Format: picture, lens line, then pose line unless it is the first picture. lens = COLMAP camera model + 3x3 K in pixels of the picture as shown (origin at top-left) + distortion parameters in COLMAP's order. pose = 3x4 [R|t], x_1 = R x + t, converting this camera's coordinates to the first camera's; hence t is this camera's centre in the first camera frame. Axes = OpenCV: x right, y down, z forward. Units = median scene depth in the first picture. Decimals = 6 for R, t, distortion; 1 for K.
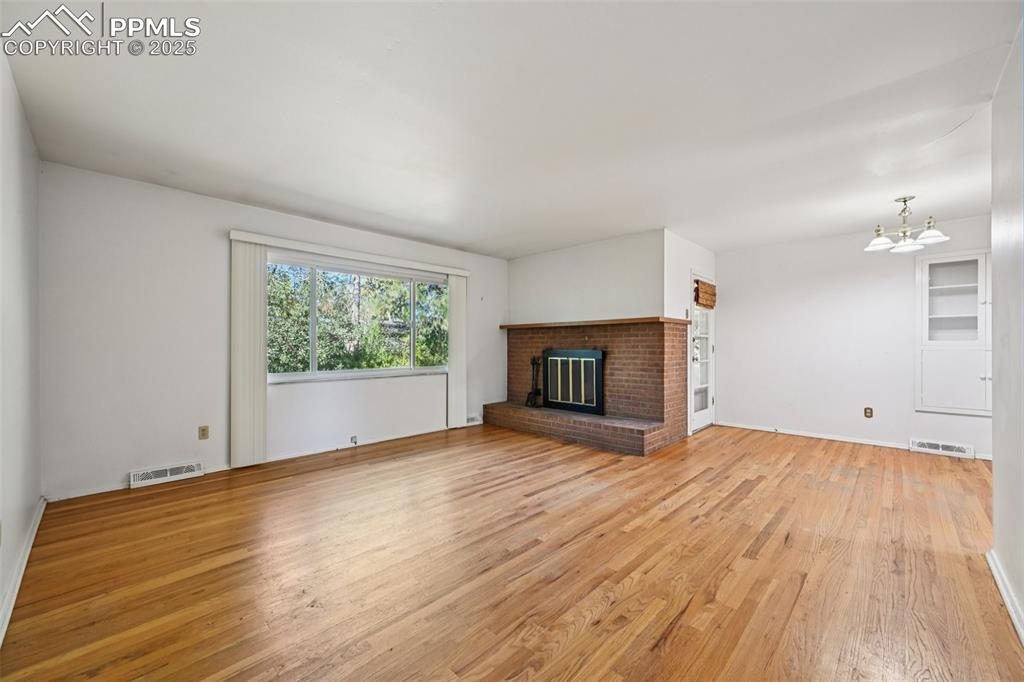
lens RADIAL K [[401.0, 0, 515.9], [0, 401.0, 344.7], [0, 0, 1]] dist [-0.000410, 0.000127]
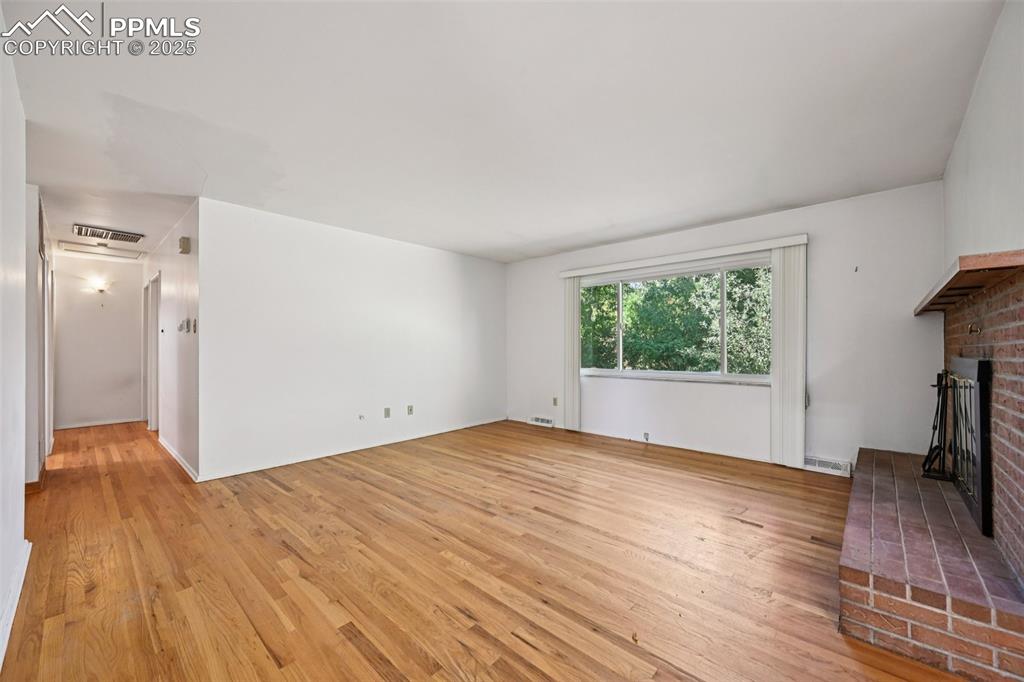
lens RADIAL K [[401.0, 0, 515.9], [0, 401.0, 344.7], [0, 0, 1]] dist [-0.000410, 0.000127]
pose [[0.027299, -0.007665, -0.999598, 0.754779], [0.004408, 0.999962, -0.007547, 0.001320], [0.999618, -0.004201, 0.027332, 0.727189]]
